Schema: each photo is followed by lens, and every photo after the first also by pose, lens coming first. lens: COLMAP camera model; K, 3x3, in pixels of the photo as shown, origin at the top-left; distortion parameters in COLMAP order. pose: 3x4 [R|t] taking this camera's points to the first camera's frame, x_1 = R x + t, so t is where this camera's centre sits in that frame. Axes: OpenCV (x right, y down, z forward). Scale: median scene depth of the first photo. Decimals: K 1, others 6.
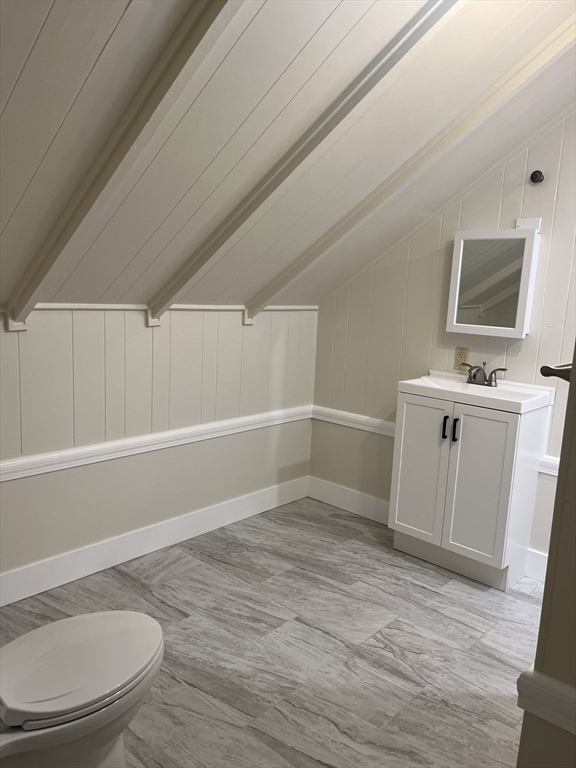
lens RADIAL K [[580.0, 0, 288.5], [0, 580.0, 386.9], [0, 0, 1]] dist [0.075166, -0.121336]
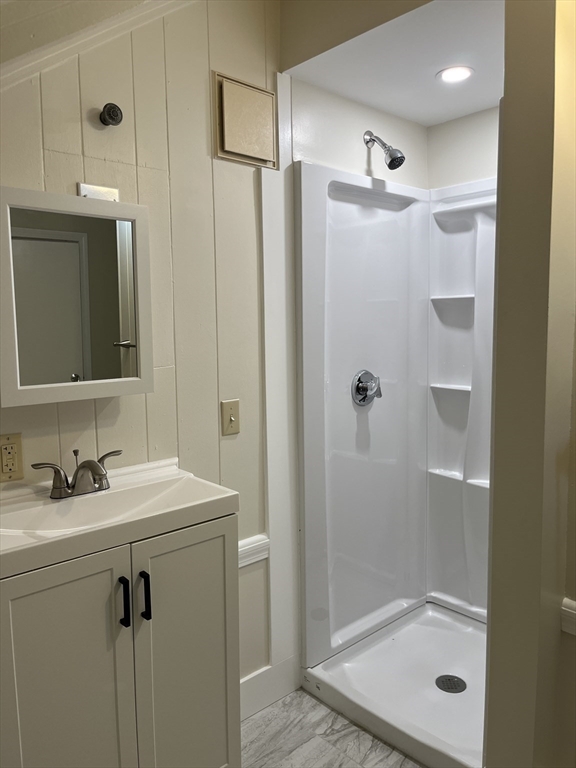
lens RADIAL K [[580.0, 0, 288.5], [0, 580.0, 386.9], [0, 0, 1]] dist [0.075166, -0.121336]
pose [[0.084656, -0.153388, 0.984533, -0.160532], [0.184965, 0.973326, 0.135738, -0.137927], [-0.979092, 0.170613, 0.110769, 0.774318]]
